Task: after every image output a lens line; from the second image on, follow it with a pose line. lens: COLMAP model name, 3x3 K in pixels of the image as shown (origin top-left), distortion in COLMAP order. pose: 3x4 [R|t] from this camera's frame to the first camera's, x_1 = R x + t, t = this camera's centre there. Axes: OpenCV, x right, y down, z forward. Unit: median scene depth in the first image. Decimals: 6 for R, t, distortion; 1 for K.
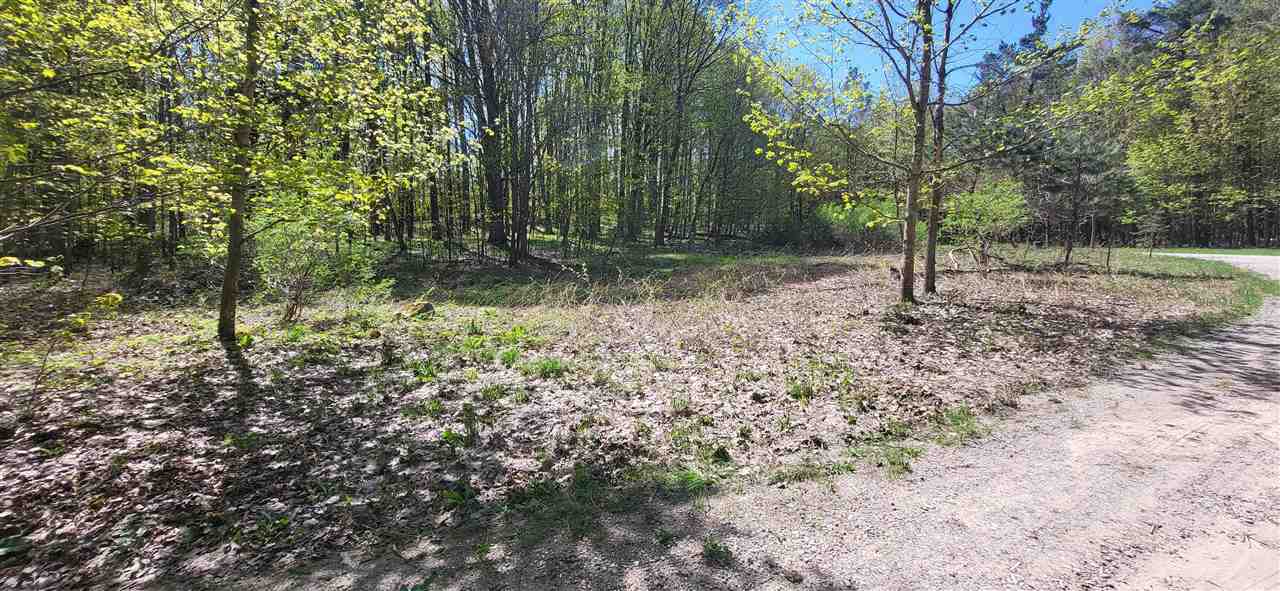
lens RADIAL K [[505.3, 0, 639.7], [0, 505.3, 286.4], [0, 0, 1]] dist [0.000241, -0.000865]
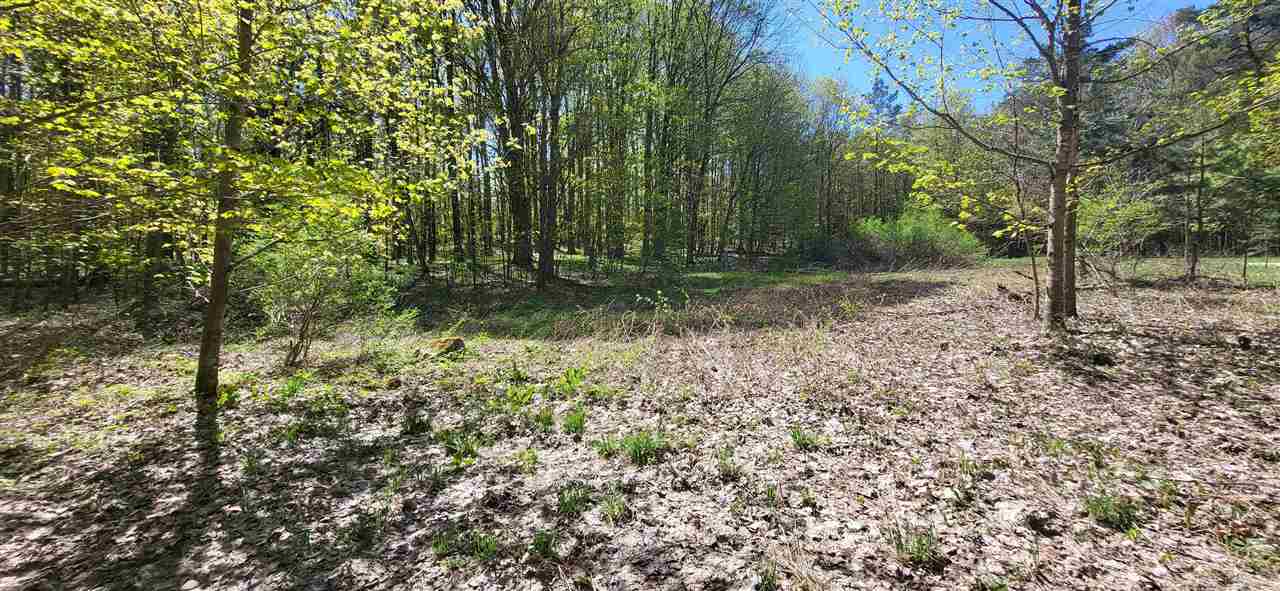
lens RADIAL K [[505.3, 0, 639.7], [0, 505.3, 286.4], [0, 0, 1]] dist [0.000241, -0.000865]
pose [[0.999272, -0.015351, -0.034919, -0.095040], [0.014050, 0.999209, -0.037202, -0.018053], [0.035463, 0.036684, 0.998697, 0.189243]]
